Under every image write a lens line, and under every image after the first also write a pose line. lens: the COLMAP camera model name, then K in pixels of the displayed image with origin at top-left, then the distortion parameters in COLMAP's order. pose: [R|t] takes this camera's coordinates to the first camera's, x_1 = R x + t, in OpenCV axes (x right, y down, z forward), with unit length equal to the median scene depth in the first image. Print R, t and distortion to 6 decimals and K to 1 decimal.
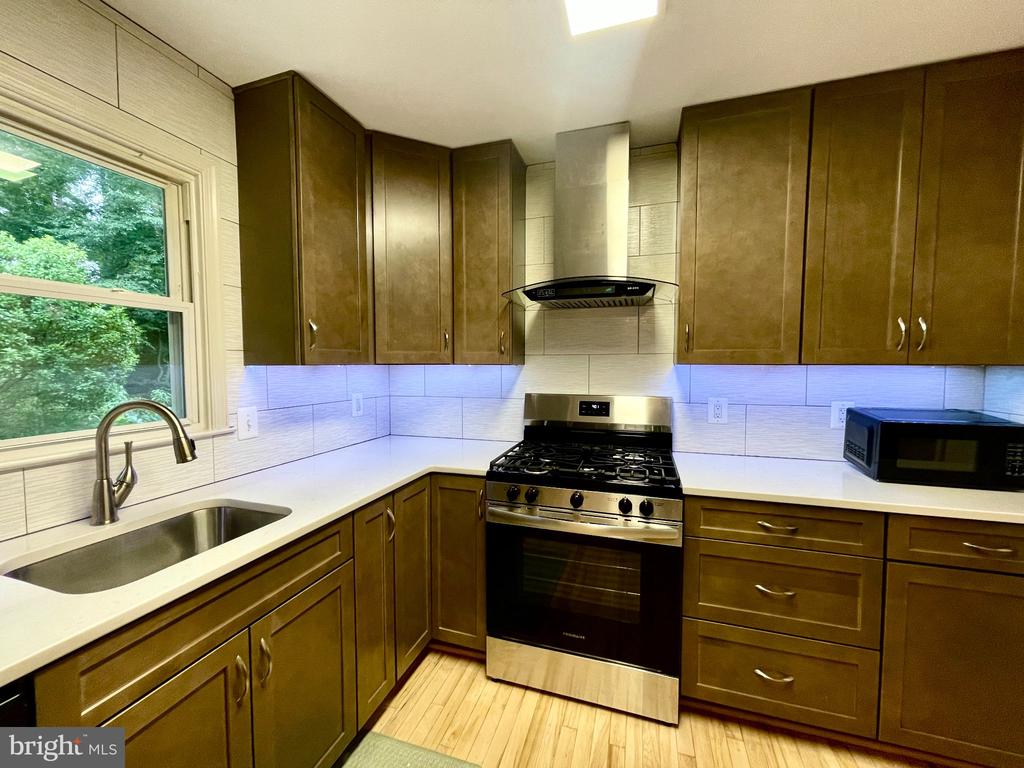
lens RADIAL K [[413.7, 0, 507.2], [0, 413.7, 383.6], [0, 0, 1]] dist [-0.000434, -0.000438]
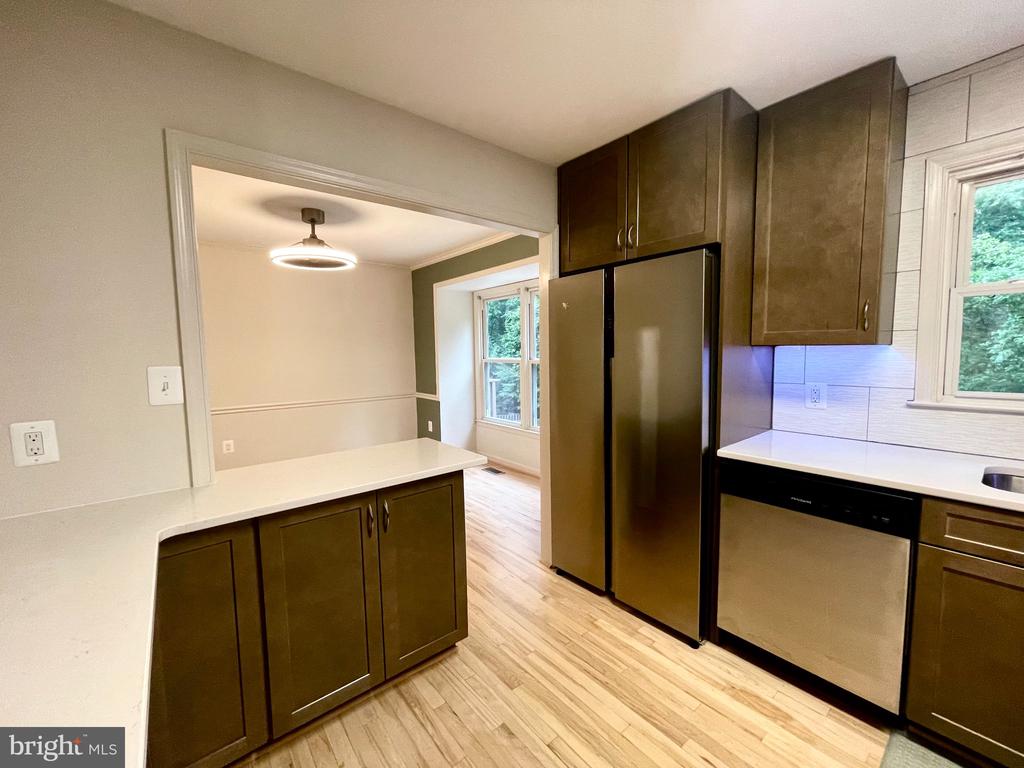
lens RADIAL K [[413.7, 0, 508.0], [0, 413.7, 383.8], [0, 0, 1]] dist [-0.000434, -0.000438]
pose [[-0.540910, 0.078859, -0.837375, 0.596810], [-0.019823, 0.994123, 0.106425, -0.008796], [0.840847, 0.074166, -0.536168, 0.122022]]
